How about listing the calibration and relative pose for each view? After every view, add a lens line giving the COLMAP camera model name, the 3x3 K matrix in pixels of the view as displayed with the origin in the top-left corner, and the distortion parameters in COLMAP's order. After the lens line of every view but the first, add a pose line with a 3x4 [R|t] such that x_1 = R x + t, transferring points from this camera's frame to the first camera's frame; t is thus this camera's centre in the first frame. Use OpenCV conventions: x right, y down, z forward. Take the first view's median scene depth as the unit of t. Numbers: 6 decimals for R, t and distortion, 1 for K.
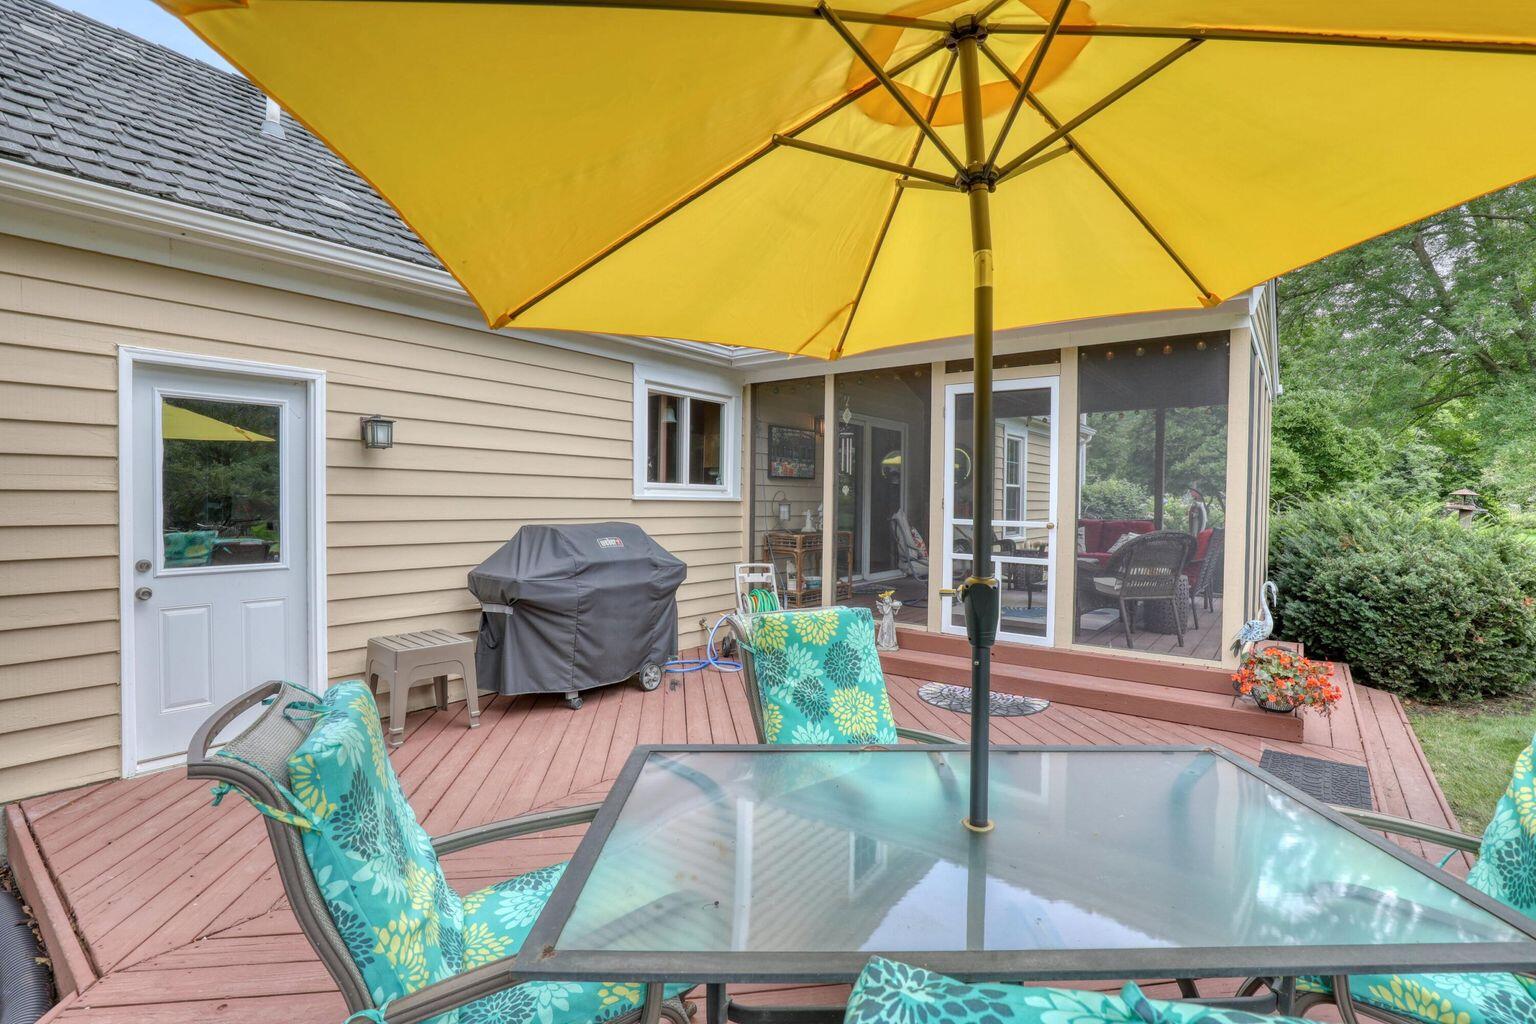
lens RADIAL K [[721.8, 0, 776.5], [0, 721.8, 506.5], [0, 0, 1]] dist [-0.003811, -0.000159]
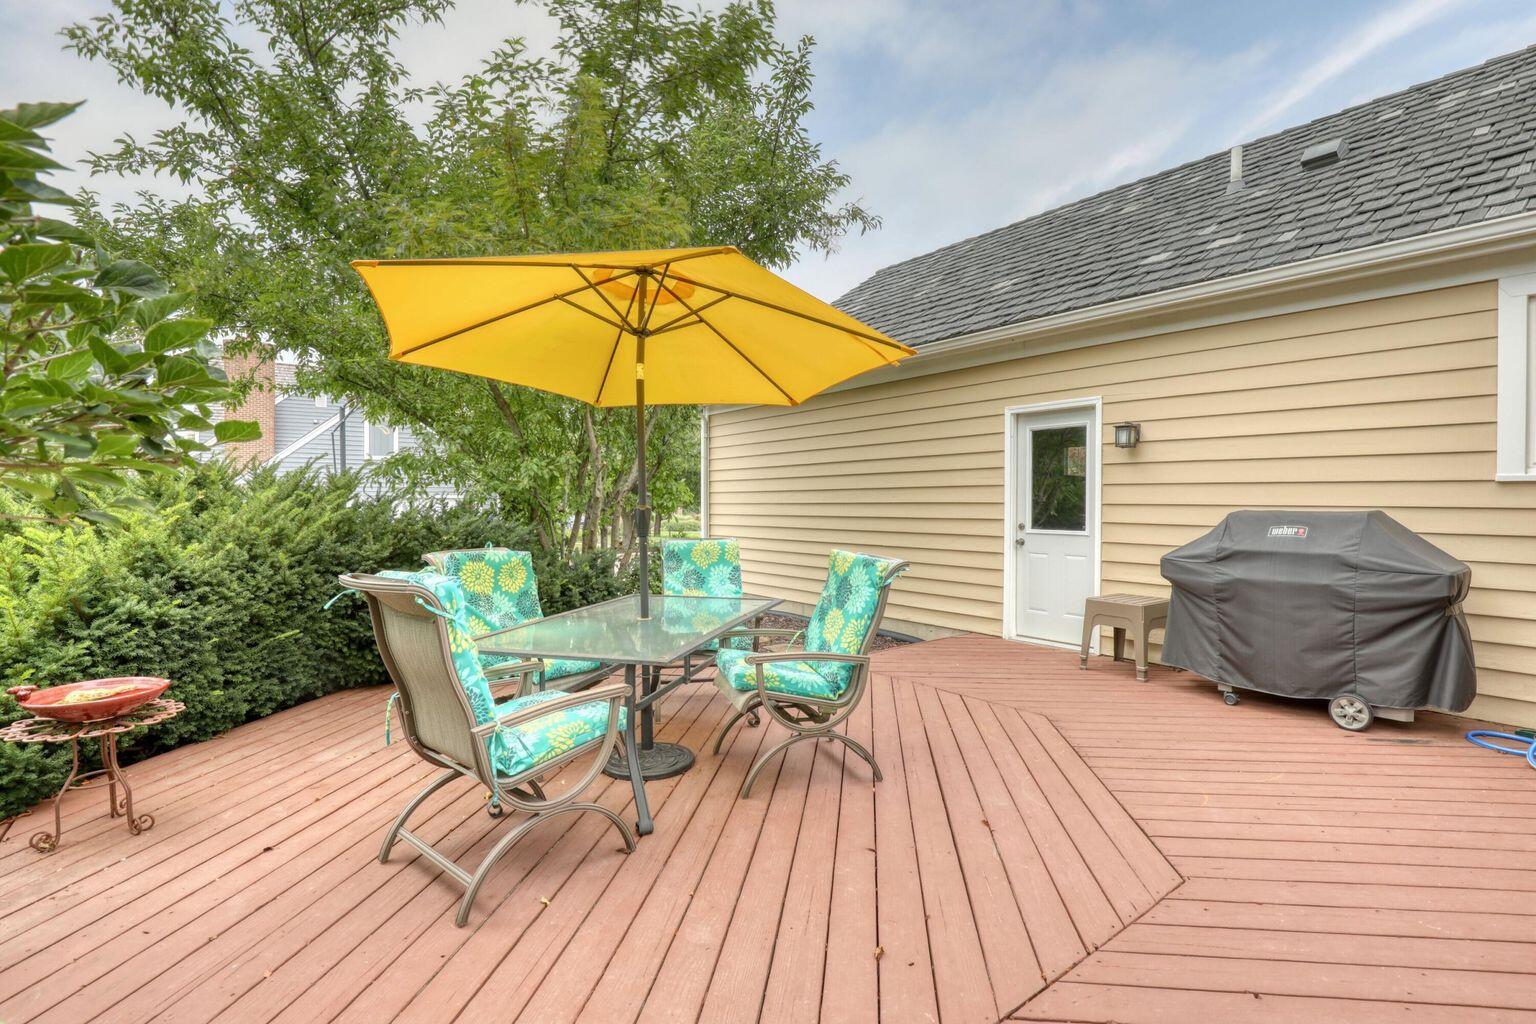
lens RADIAL K [[721.8, 0, 776.5], [0, 721.8, 506.5], [0, 0, 1]] dist [-0.003811, -0.000159]
pose [[-0.248513, 0.000888, -0.968628, 0.881193], [-0.010993, 0.999933, 0.003737, 0.028242], [0.968566, 0.011576, -0.248486, 0.737609]]
